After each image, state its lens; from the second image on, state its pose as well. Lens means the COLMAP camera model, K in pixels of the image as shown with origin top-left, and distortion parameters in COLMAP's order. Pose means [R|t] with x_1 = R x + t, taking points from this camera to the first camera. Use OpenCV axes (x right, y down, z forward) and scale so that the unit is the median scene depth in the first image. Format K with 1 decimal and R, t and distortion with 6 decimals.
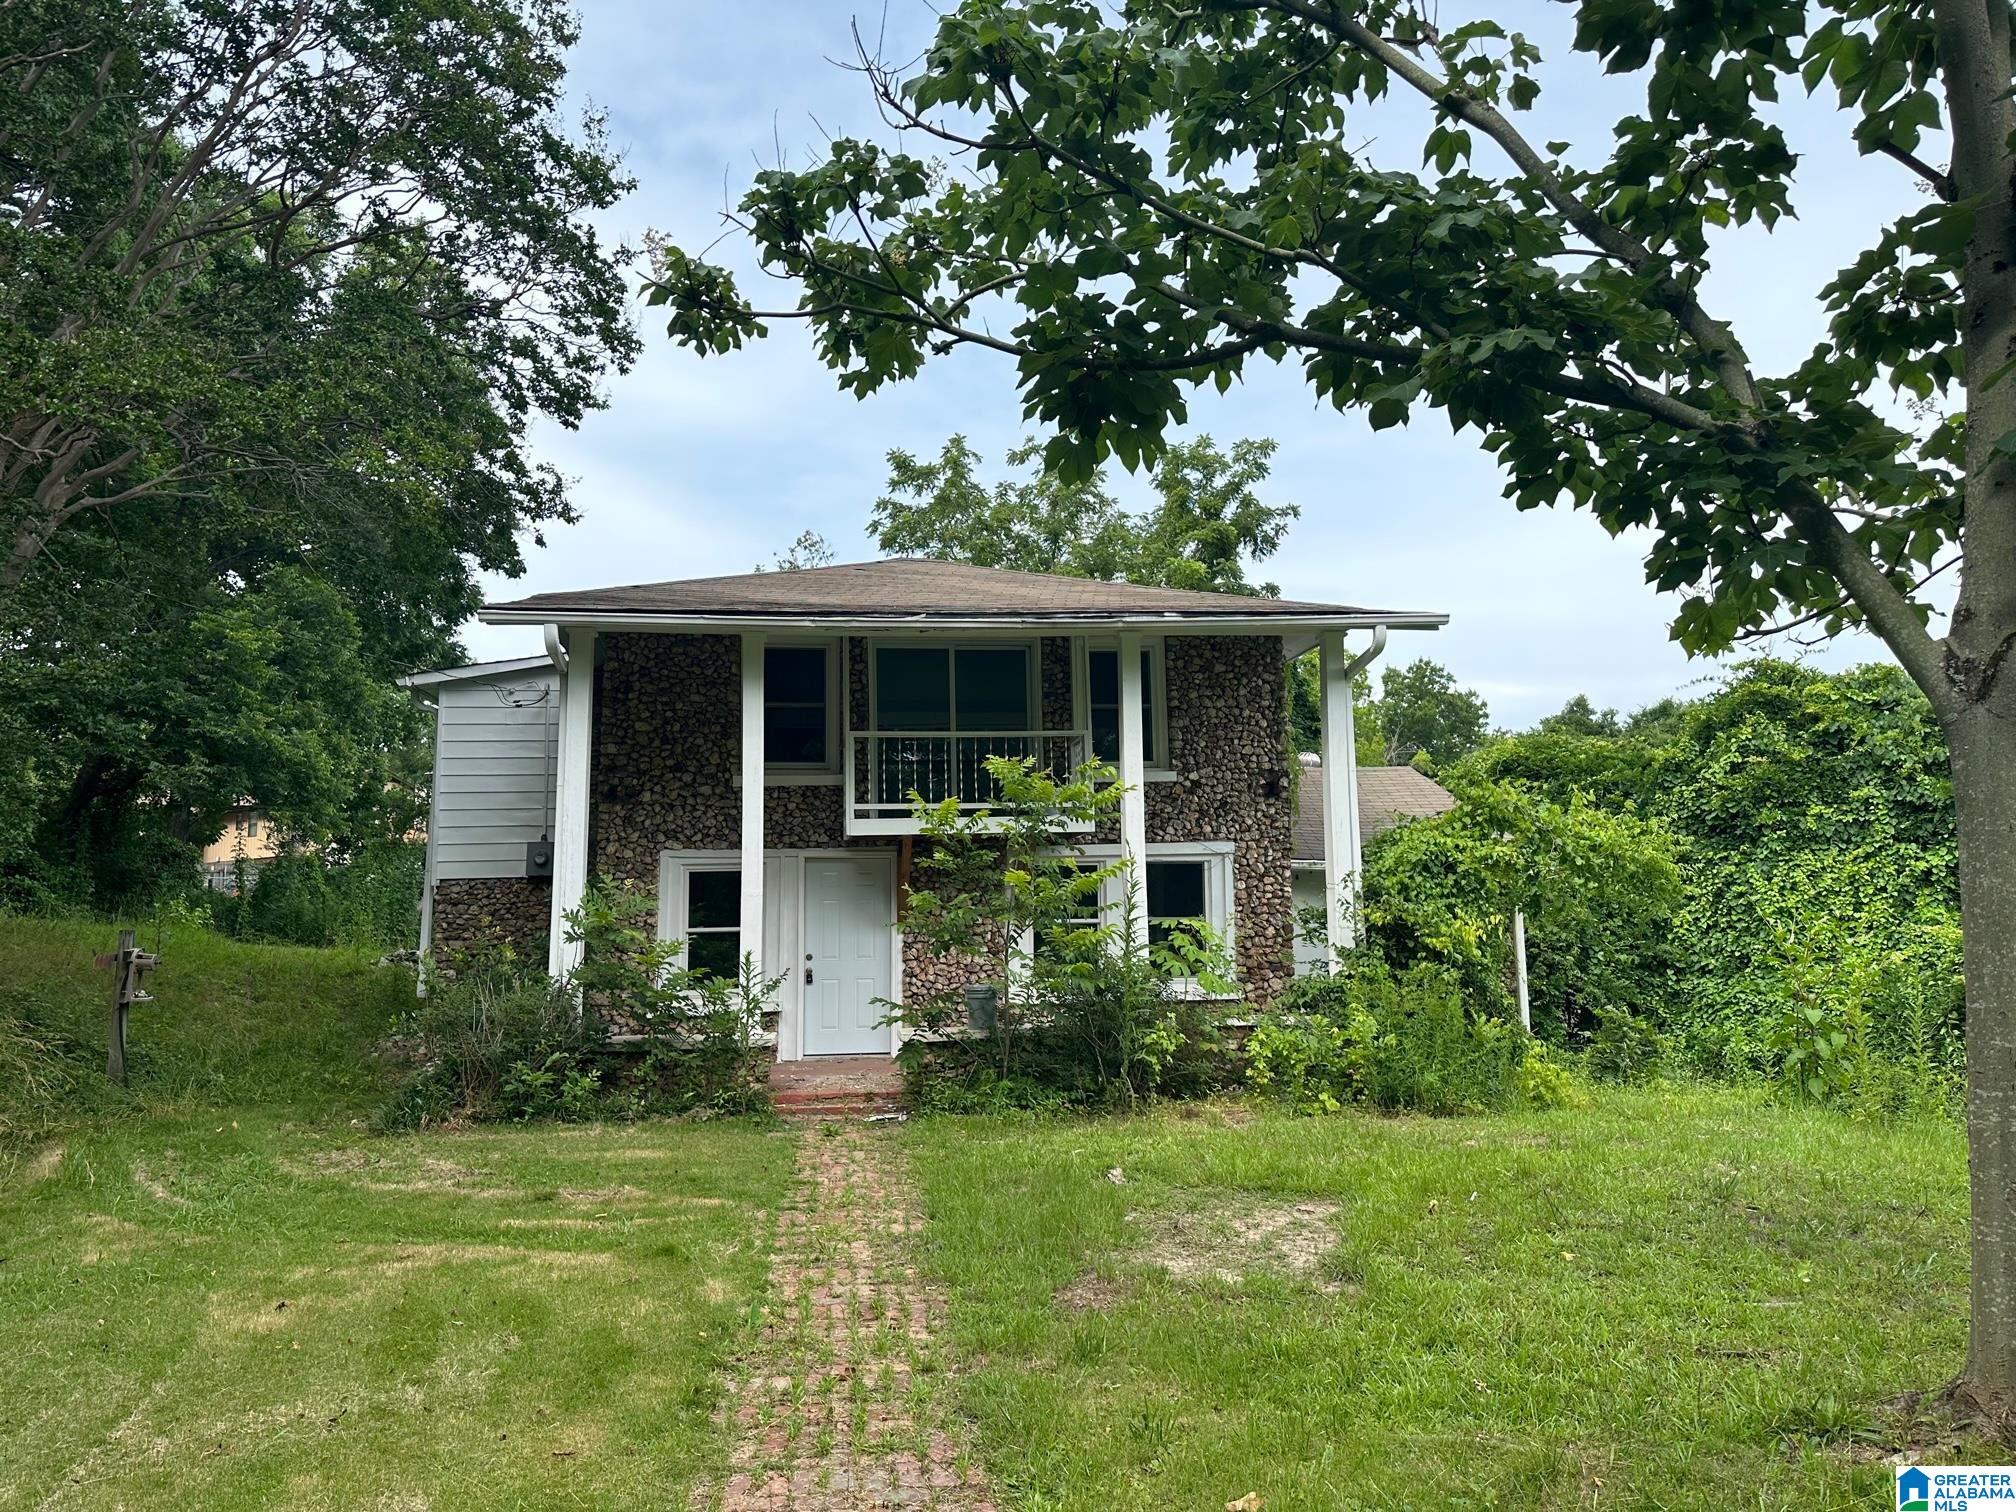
lens RADIAL K [[1395.1, 0, 1008.0], [0, 1395.1, 756.0], [0, 0, 1]] dist [0.137727, -0.240068]
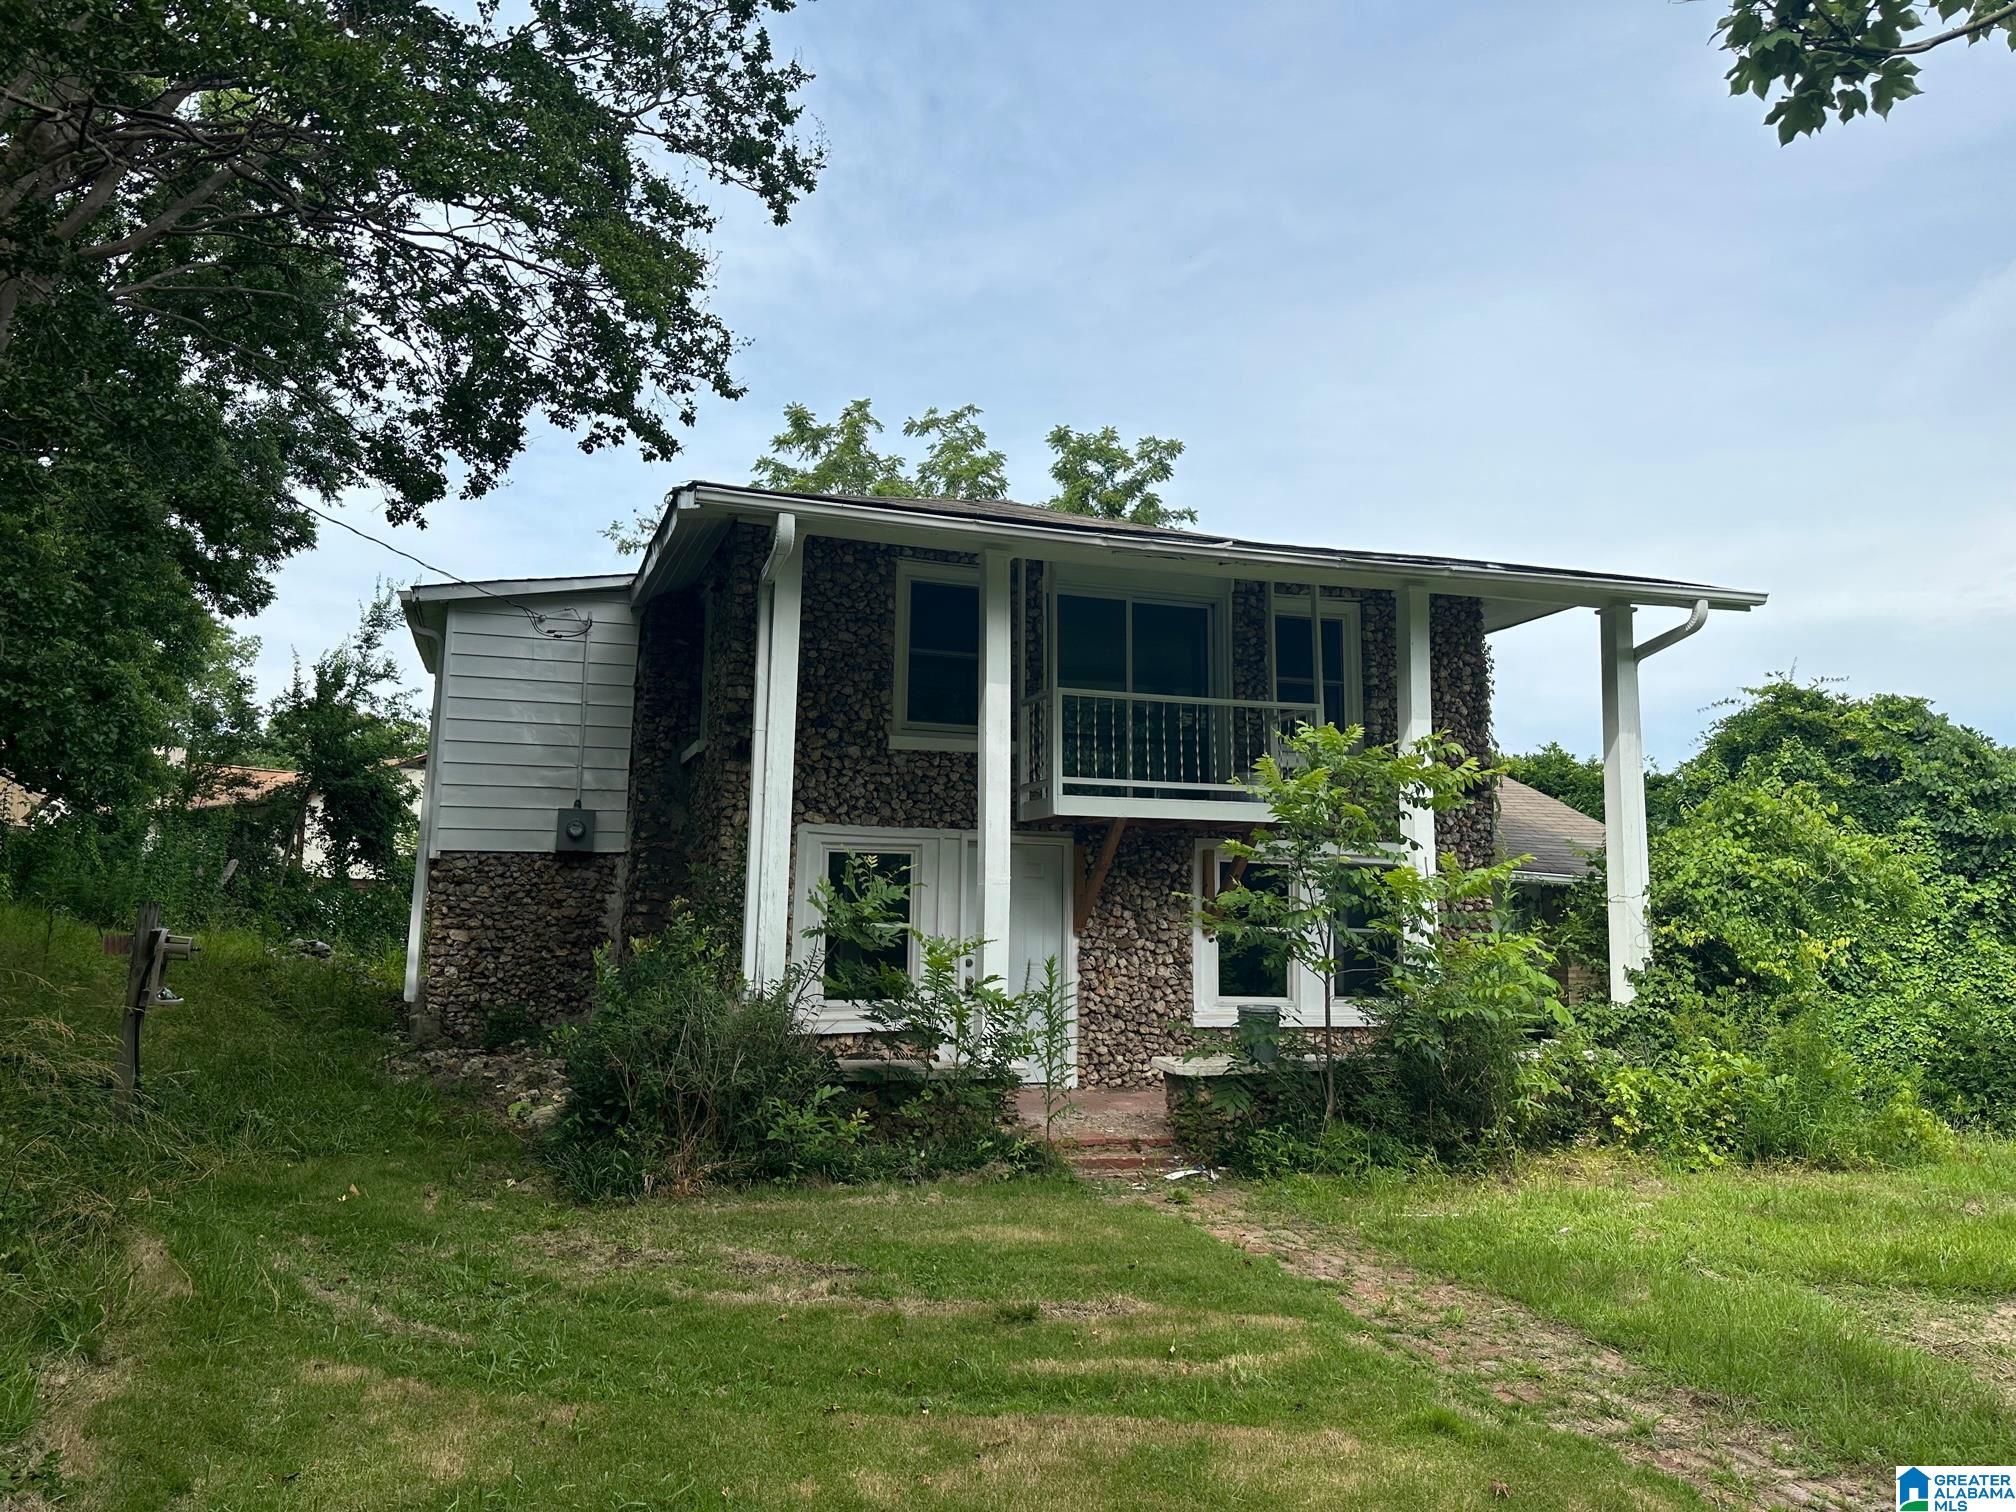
lens RADIAL K [[1395.1, 0, 1008.0], [0, 1395.1, 756.0], [0, 0, 1]] dist [0.137727, -0.240068]
pose [[0.981284, 0.052821, 0.185181, -0.240217], [-0.051737, 0.998604, -0.010687, 0.026848], [-0.185487, 0.000906, 0.982646, 0.171453]]
